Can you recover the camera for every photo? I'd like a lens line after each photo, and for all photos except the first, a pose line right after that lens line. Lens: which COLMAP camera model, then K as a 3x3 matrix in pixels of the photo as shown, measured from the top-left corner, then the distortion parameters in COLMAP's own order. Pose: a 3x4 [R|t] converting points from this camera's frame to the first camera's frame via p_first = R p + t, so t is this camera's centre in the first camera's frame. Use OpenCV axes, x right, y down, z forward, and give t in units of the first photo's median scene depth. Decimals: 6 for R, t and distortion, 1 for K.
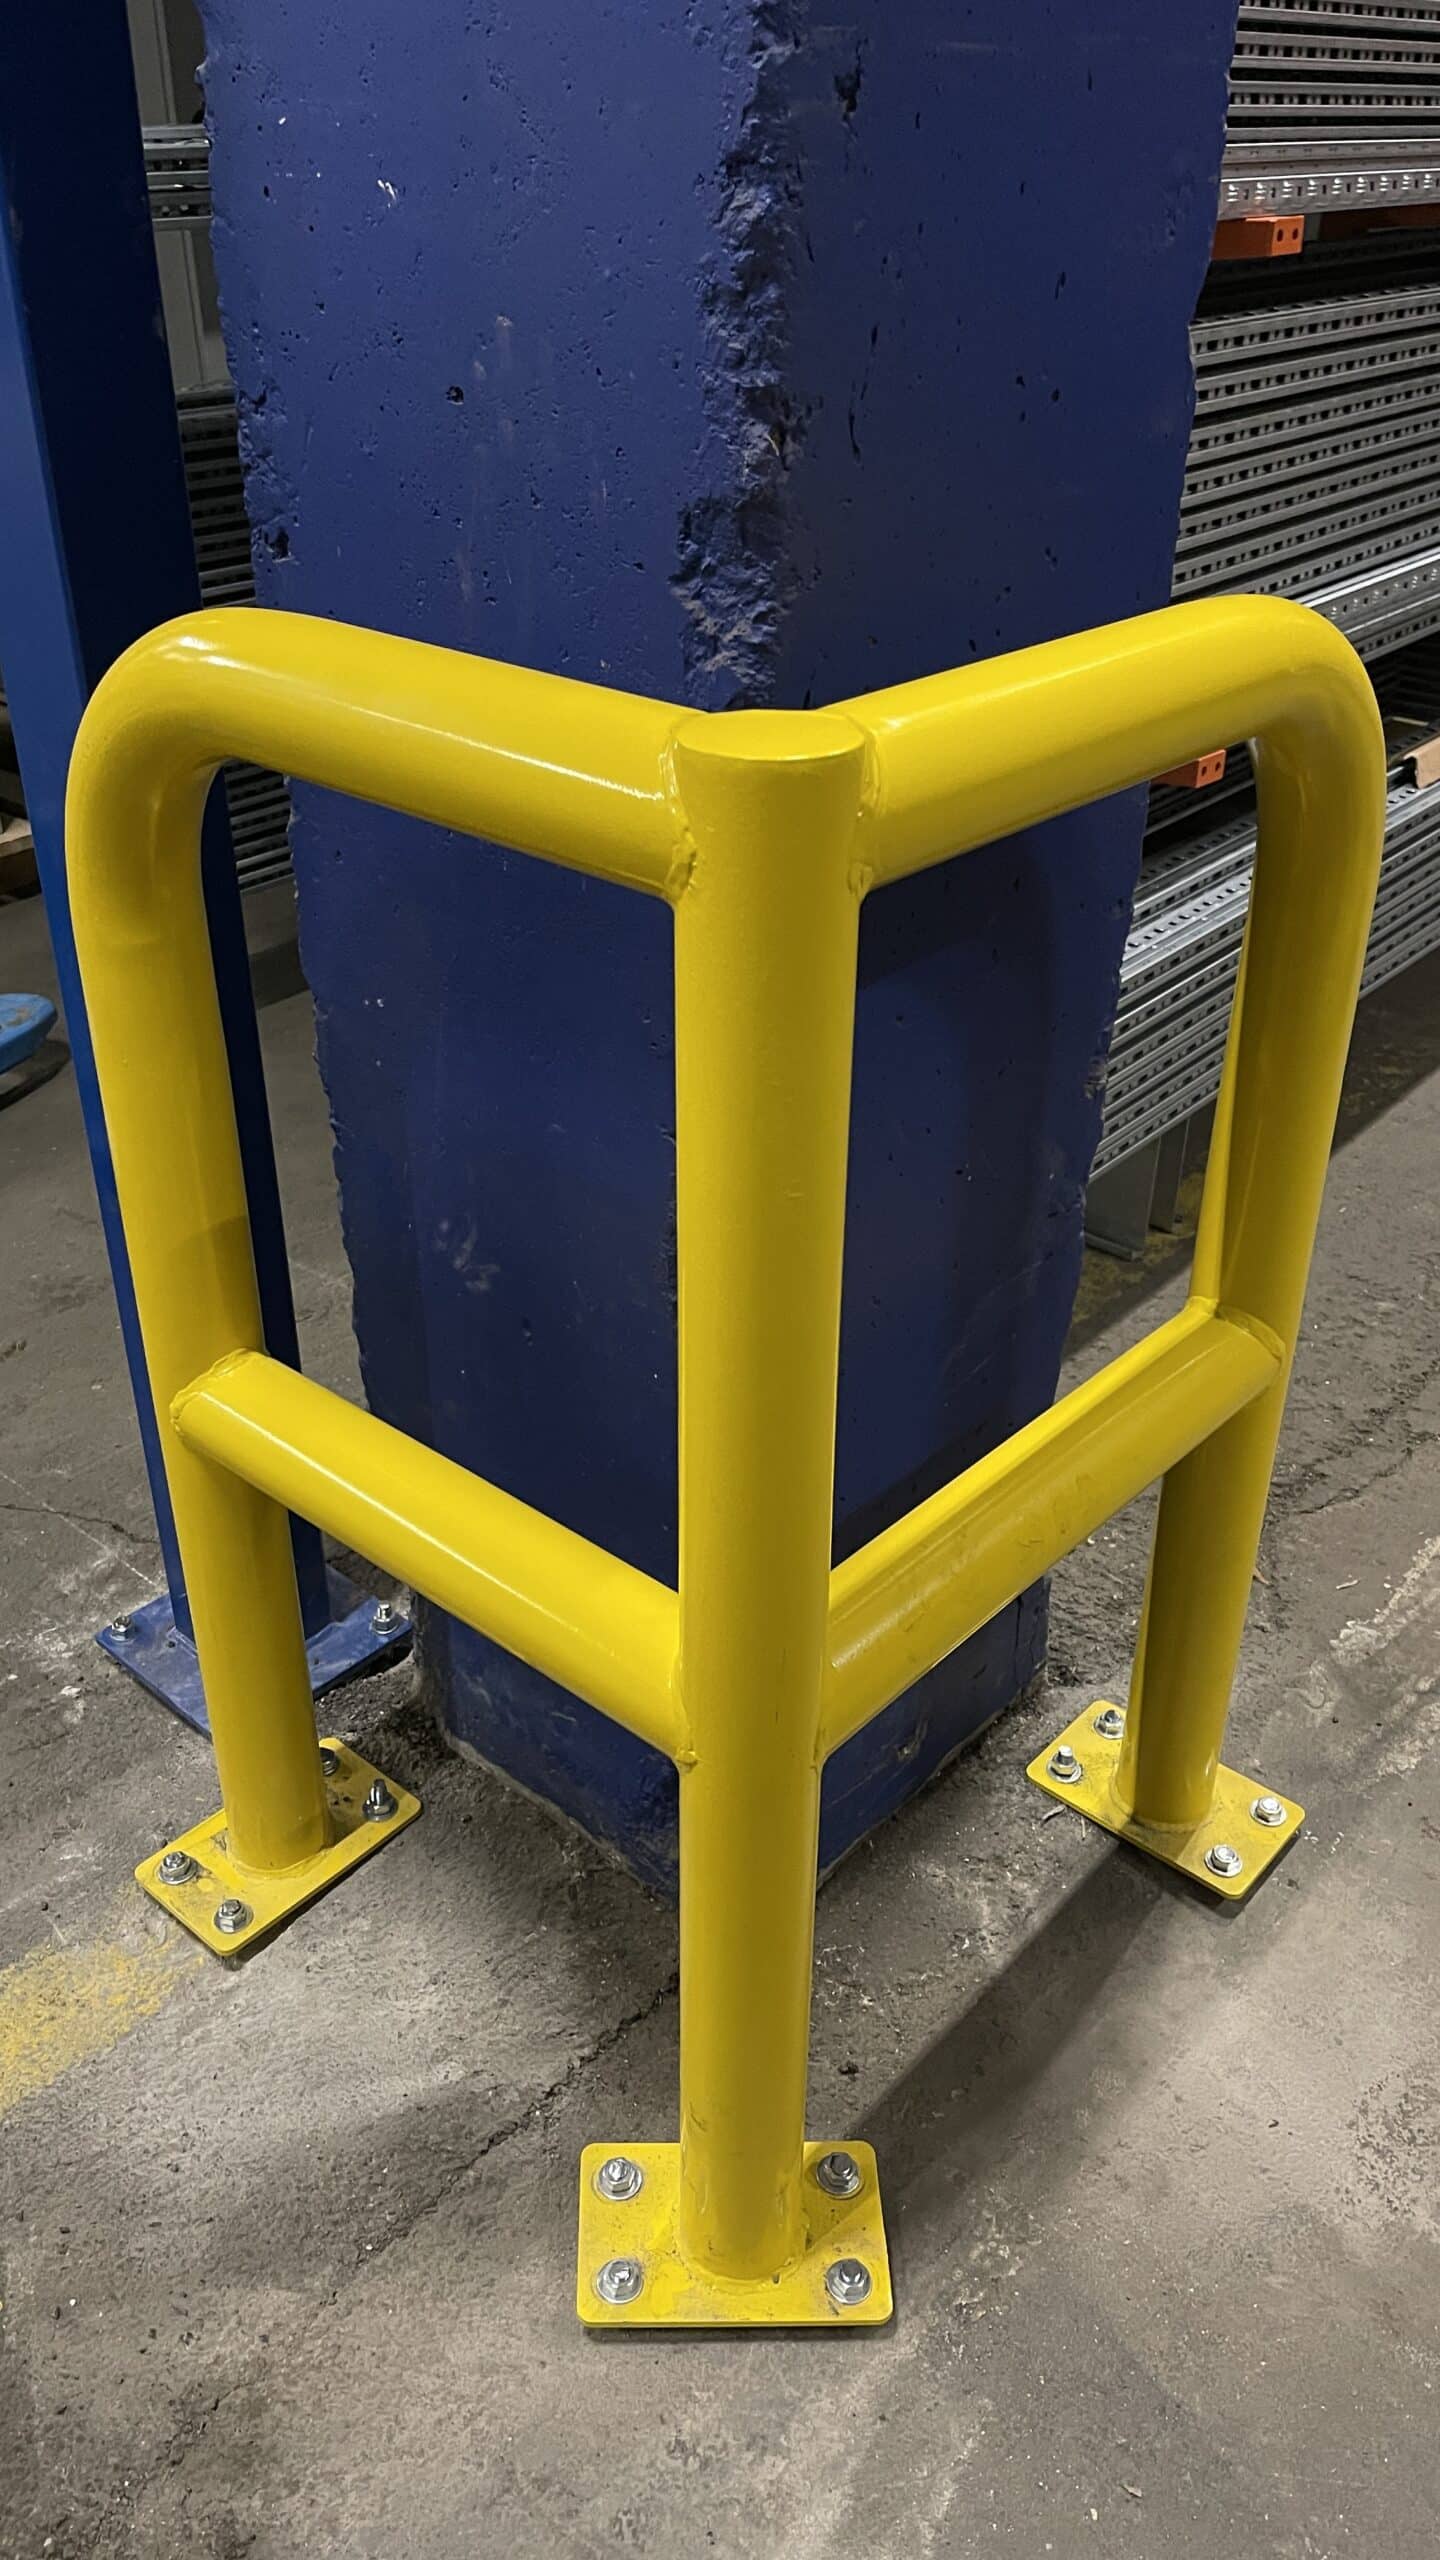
lens RADIAL K [[1922.1, 0, 718.5], [0, 1922.1, 1269.1], [0, 0, 1]] dist [0.066670, -0.093946]
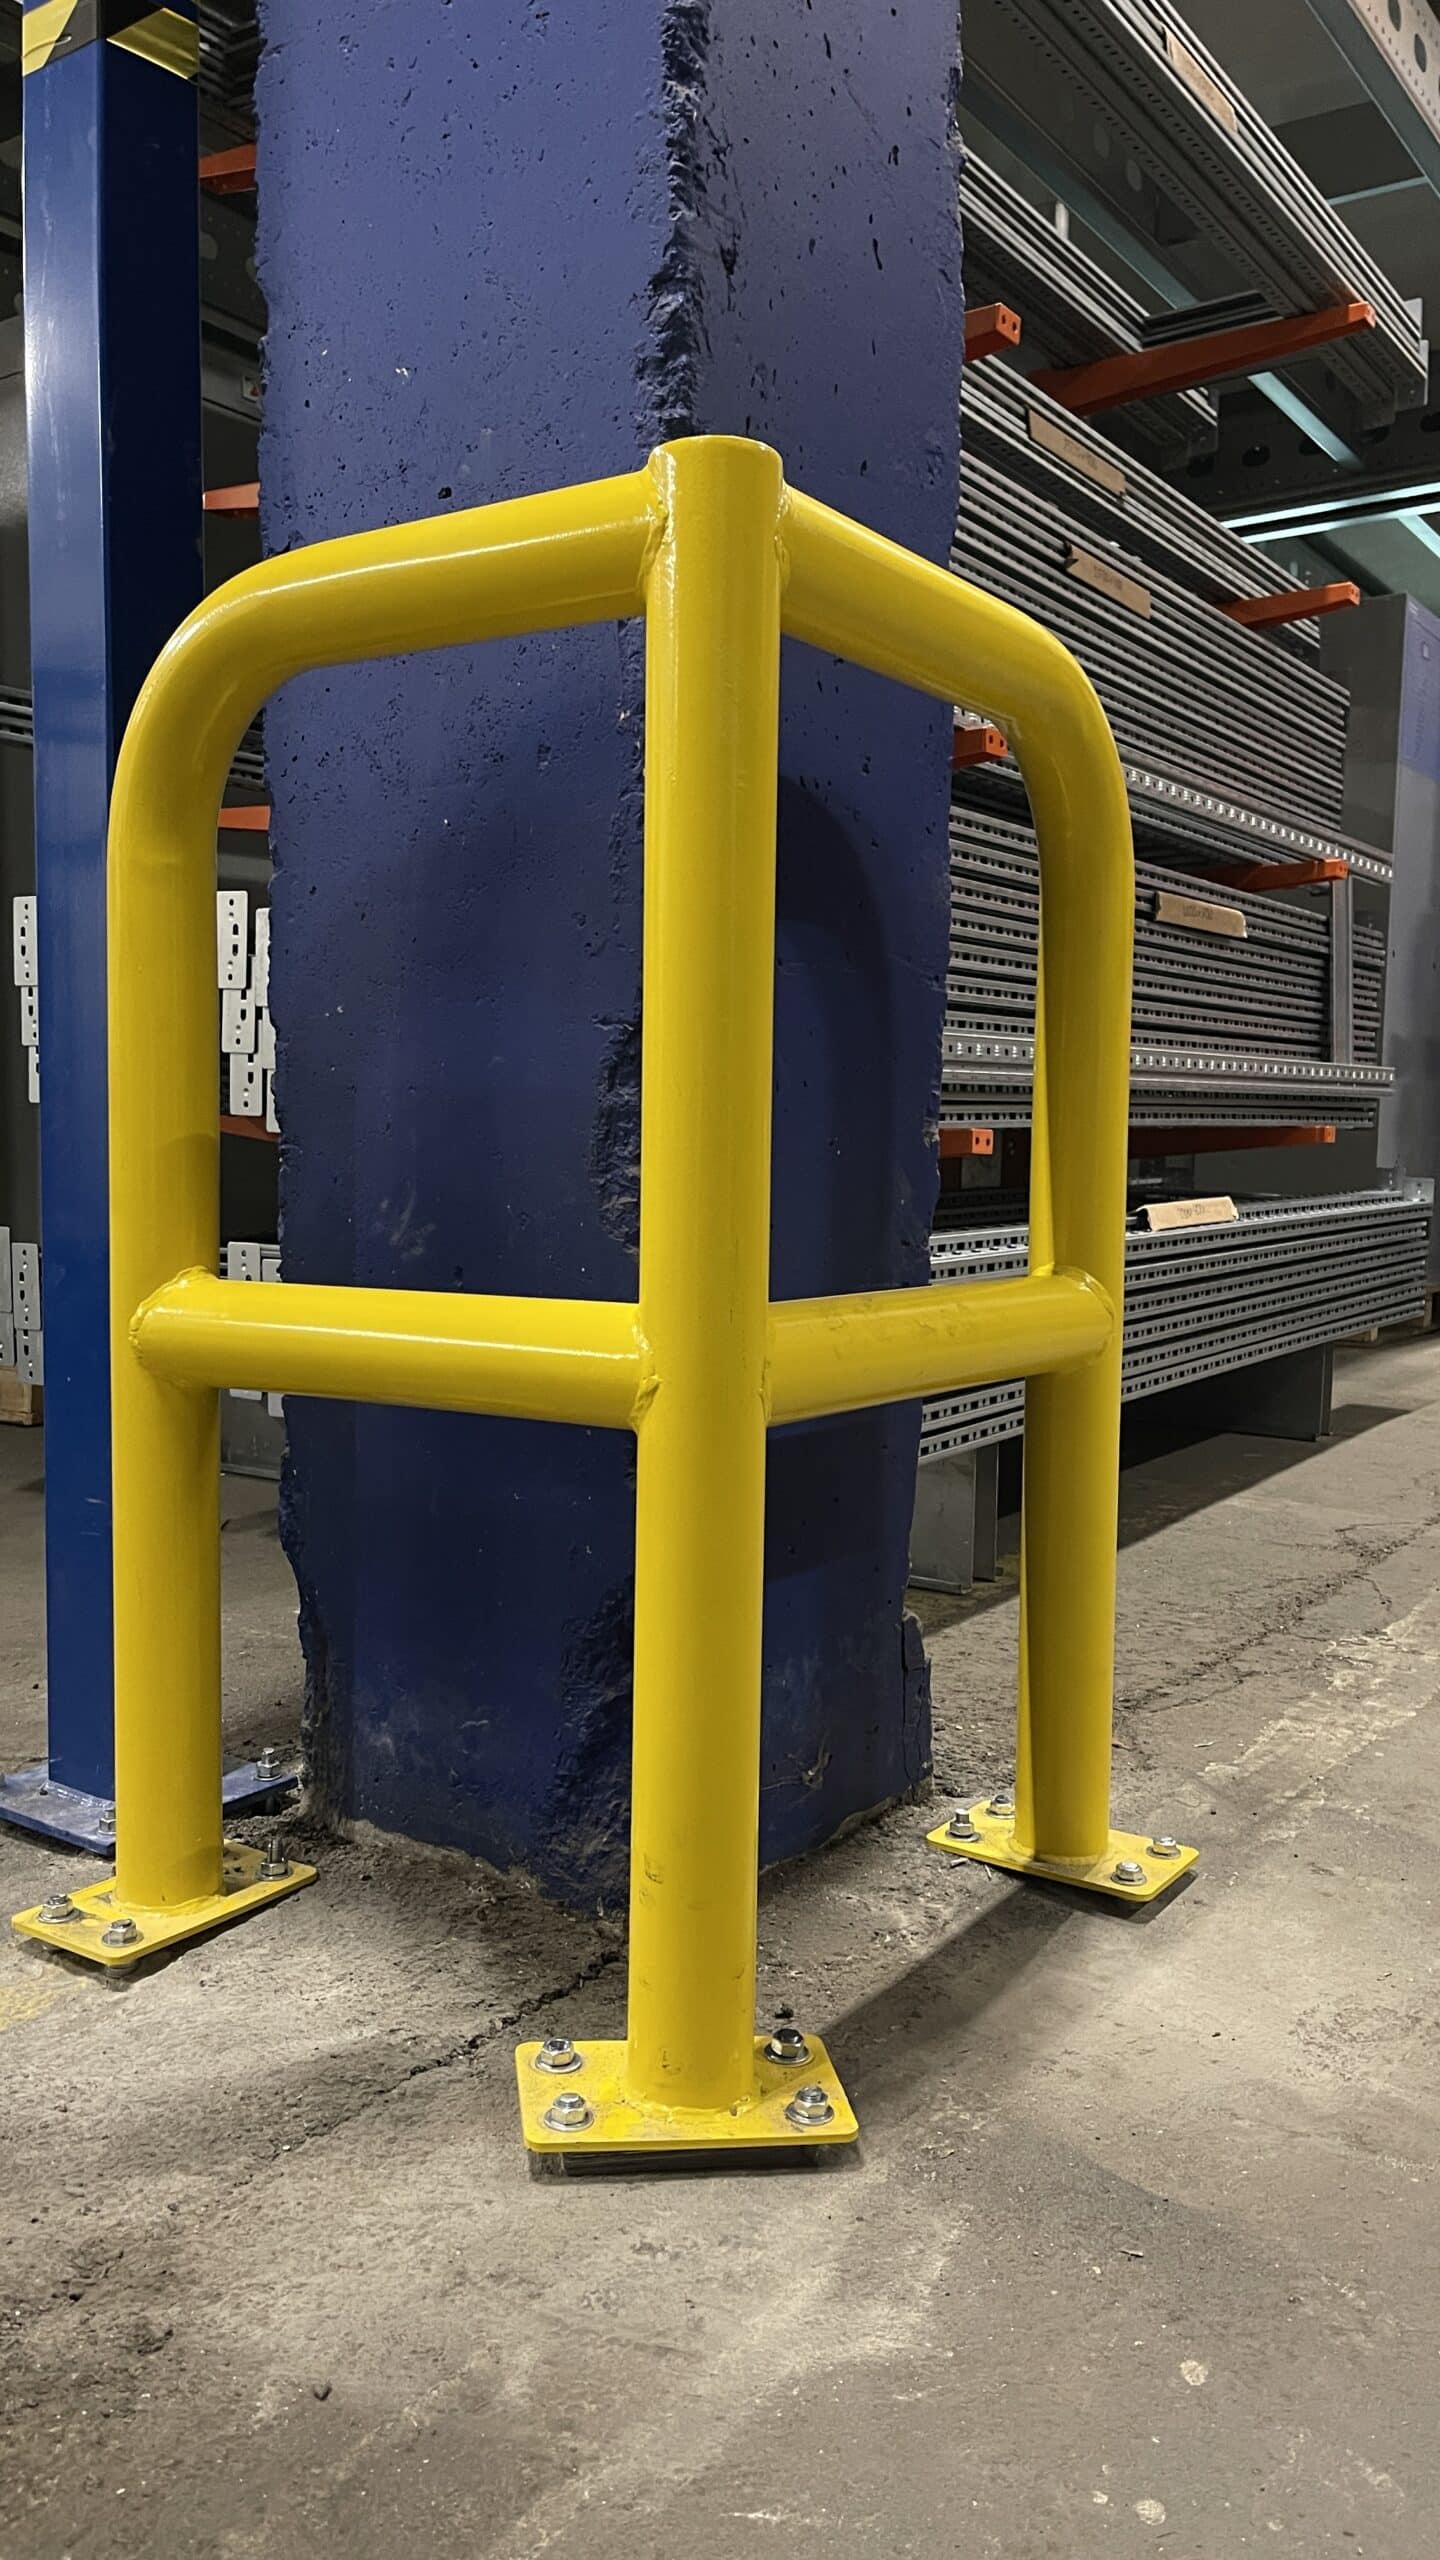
lens RADIAL K [[1922.1, 0, 718.3], [0, 1922.1, 1289.9], [0, 0, 1]] dist [0.066670, -0.093946]
pose [[0.992590, -0.000447, 0.121513, -0.084599], [0.053296, 0.900280, -0.432037, 0.520378], [-0.109203, 0.435311, 0.893632, -0.013559]]
